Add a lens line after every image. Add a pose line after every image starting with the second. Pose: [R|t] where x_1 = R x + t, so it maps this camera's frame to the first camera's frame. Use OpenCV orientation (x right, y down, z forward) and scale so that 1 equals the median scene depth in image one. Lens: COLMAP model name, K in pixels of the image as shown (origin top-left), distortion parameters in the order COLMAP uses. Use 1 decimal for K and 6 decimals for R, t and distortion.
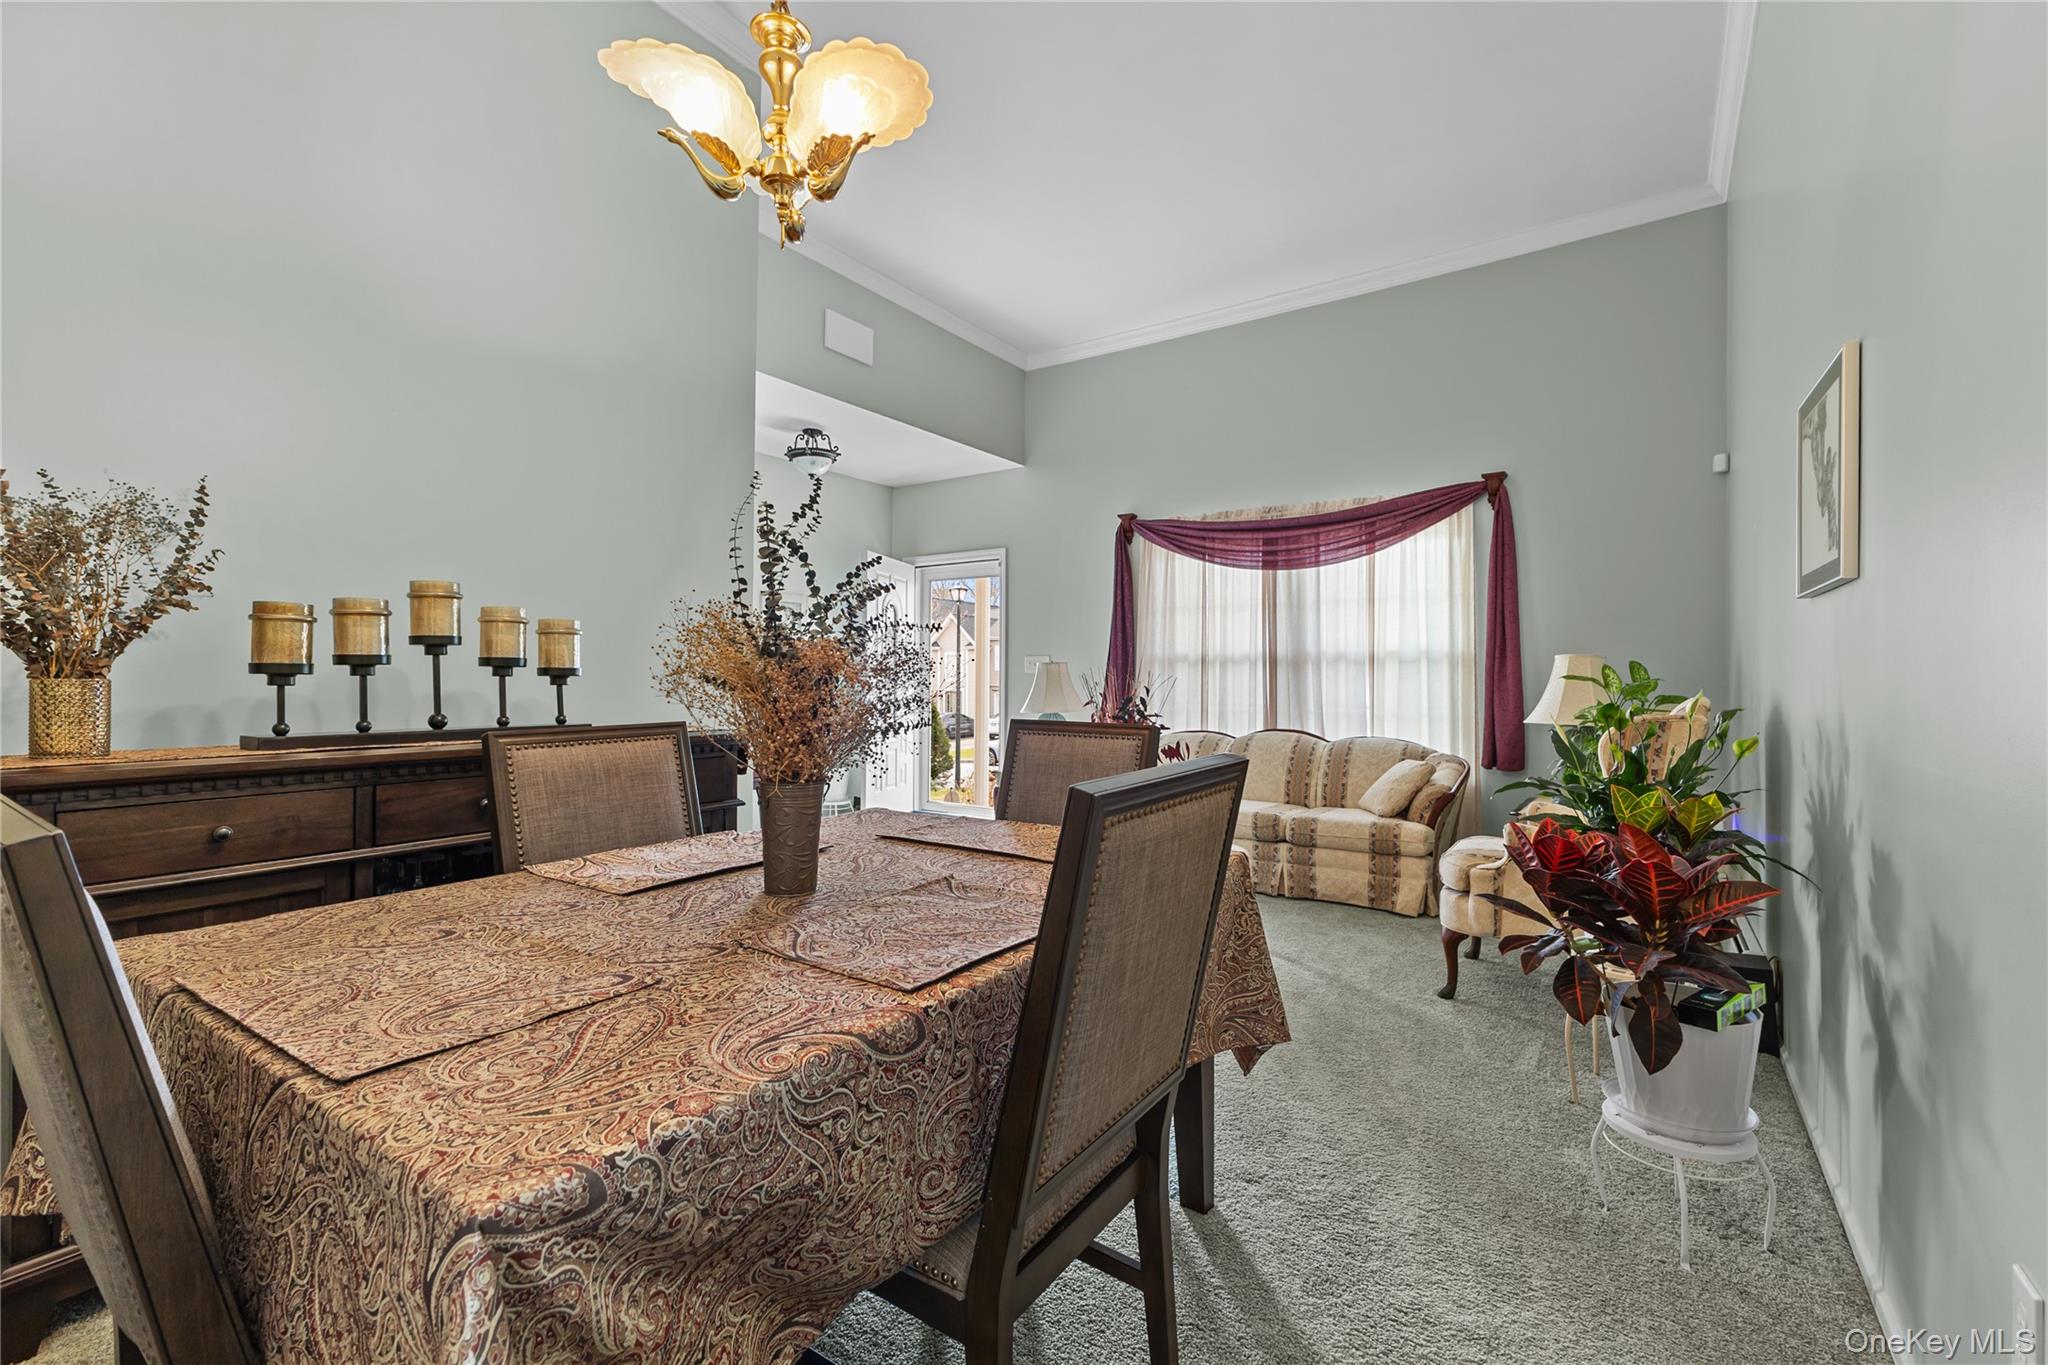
lens RADIAL K [[892.9, 0, 1021.8], [0, 892.9, 682.2], [0, 0, 1]] dist [0.003917, -0.001345]
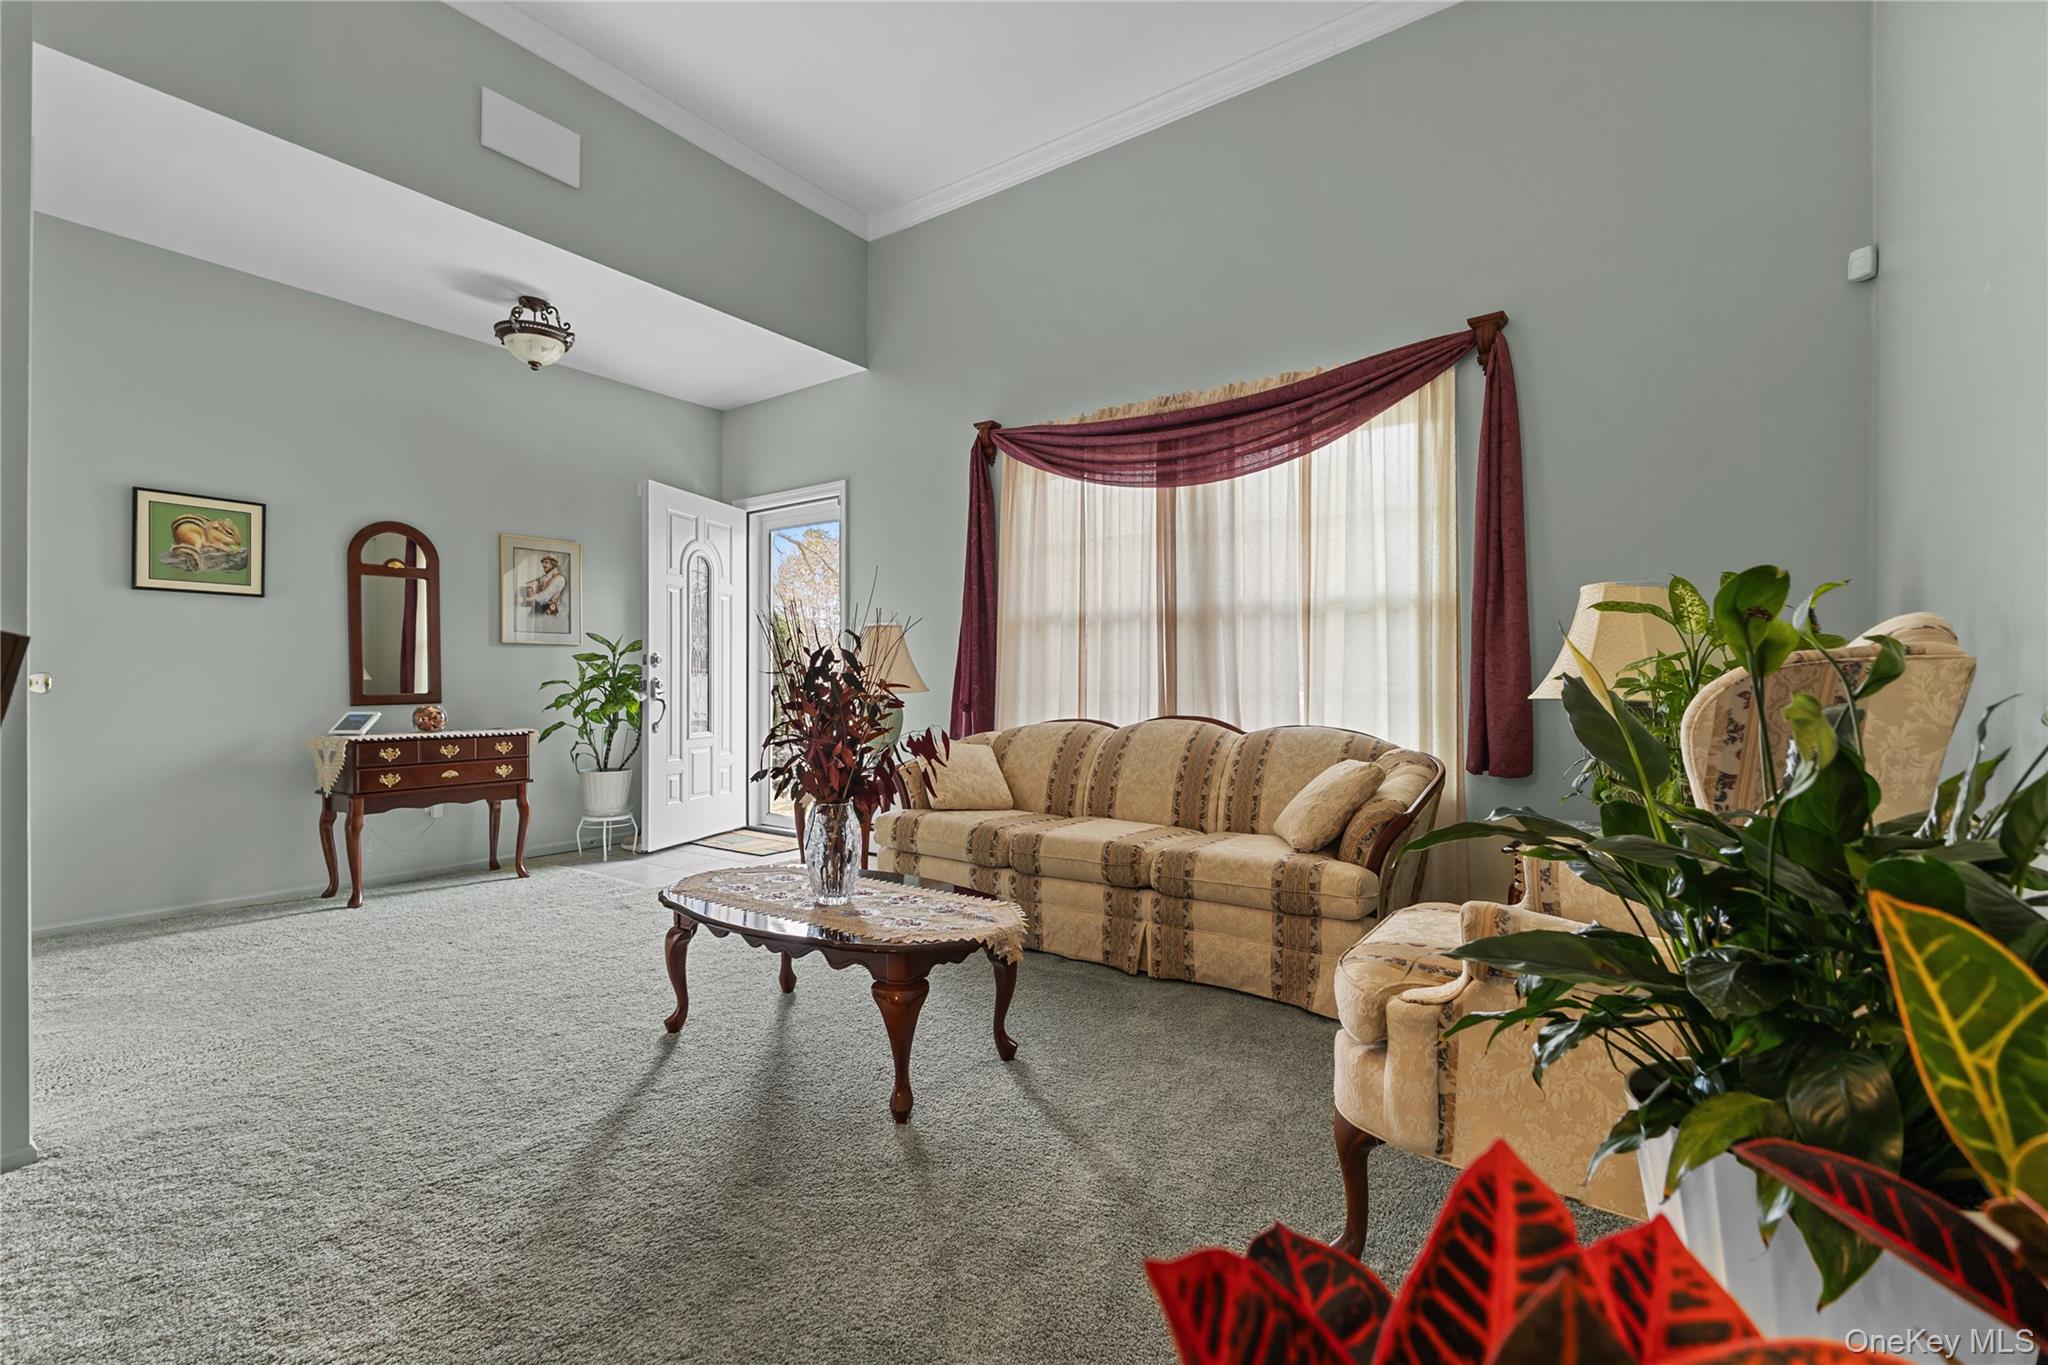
lens RADIAL K [[892.9, 0, 1027.3], [0, 892.9, 690.3], [0, 0, 1]] dist [0.003917, -0.001345]
pose [[0.999806, -0.002124, -0.019572, 0.197252], [0.002271, 0.999969, 0.007500, 0.029171], [0.019555, -0.007543, 0.999780, 0.326986]]
